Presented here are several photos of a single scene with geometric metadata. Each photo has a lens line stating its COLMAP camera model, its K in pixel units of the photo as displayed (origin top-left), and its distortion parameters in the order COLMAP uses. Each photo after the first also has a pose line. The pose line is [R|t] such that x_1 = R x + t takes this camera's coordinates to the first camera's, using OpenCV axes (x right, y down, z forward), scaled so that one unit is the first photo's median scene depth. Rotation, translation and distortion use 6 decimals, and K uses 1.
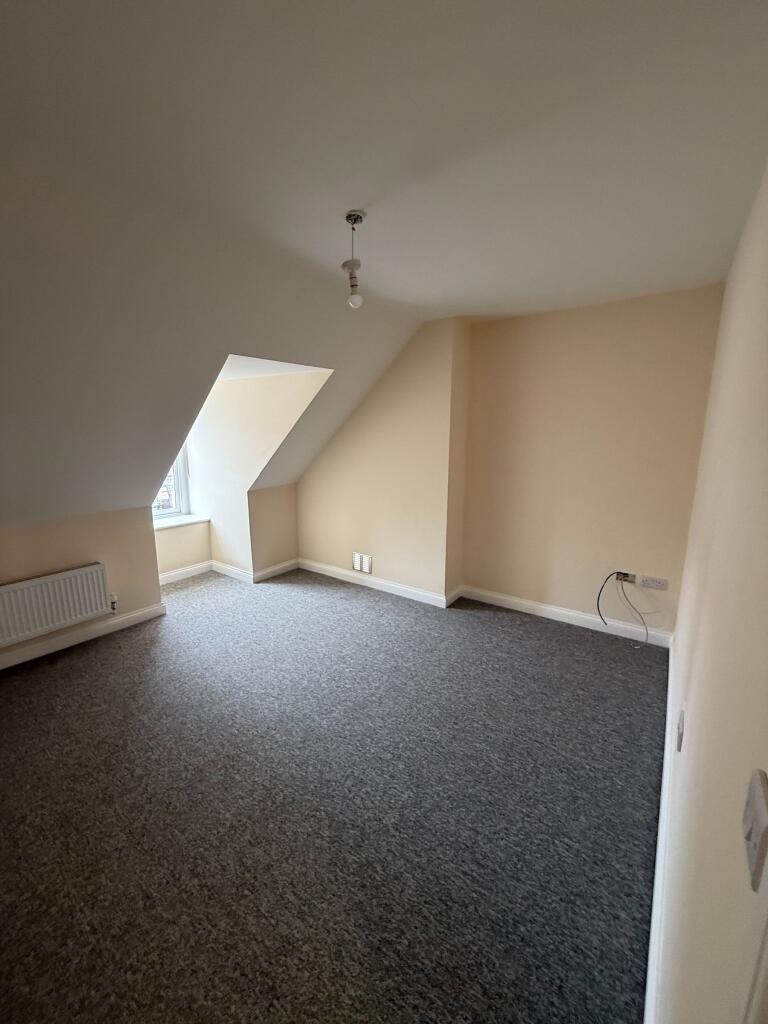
lens RADIAL K [[409.2, 0, 382.8], [0, 409.2, 509.6], [0, 0, 1]] dist [-0.001924, 0.000164]
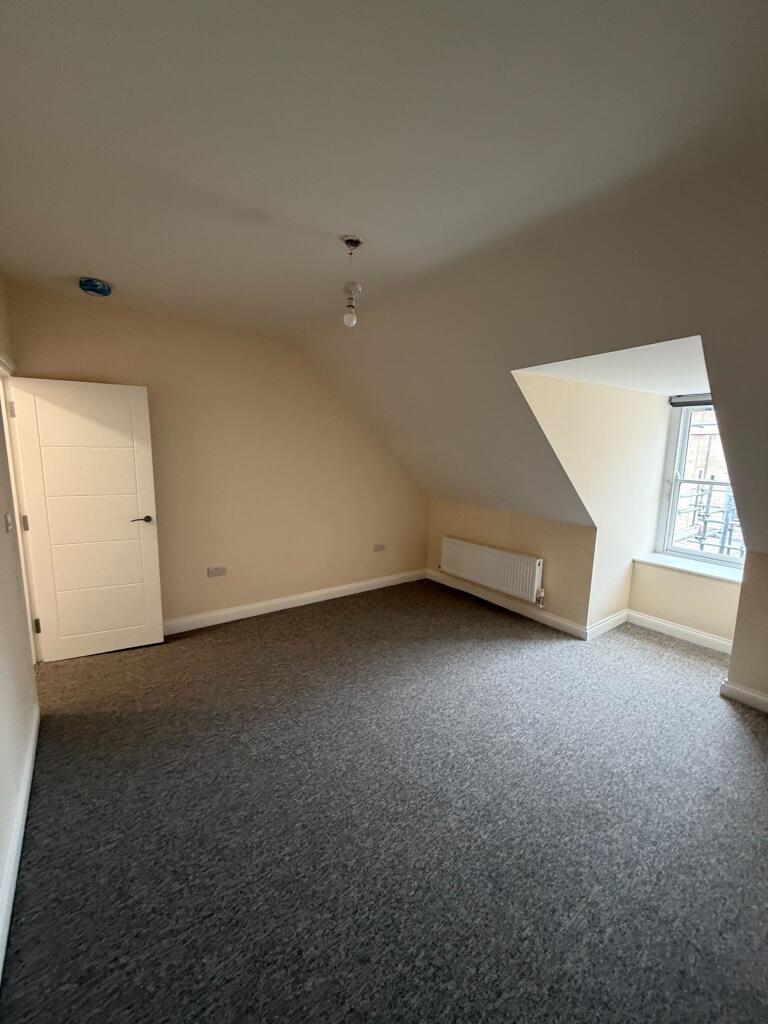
lens RADIAL K [[409.2, 0, 382.8], [0, 409.2, 509.6], [0, 0, 1]] dist [-0.001924, 0.000164]
pose [[-0.308073, 0.133716, -0.941919, 0.540114], [-0.200082, 0.958823, 0.201556, -0.155275], [0.930085, 0.250555, -0.268633, 0.840474]]
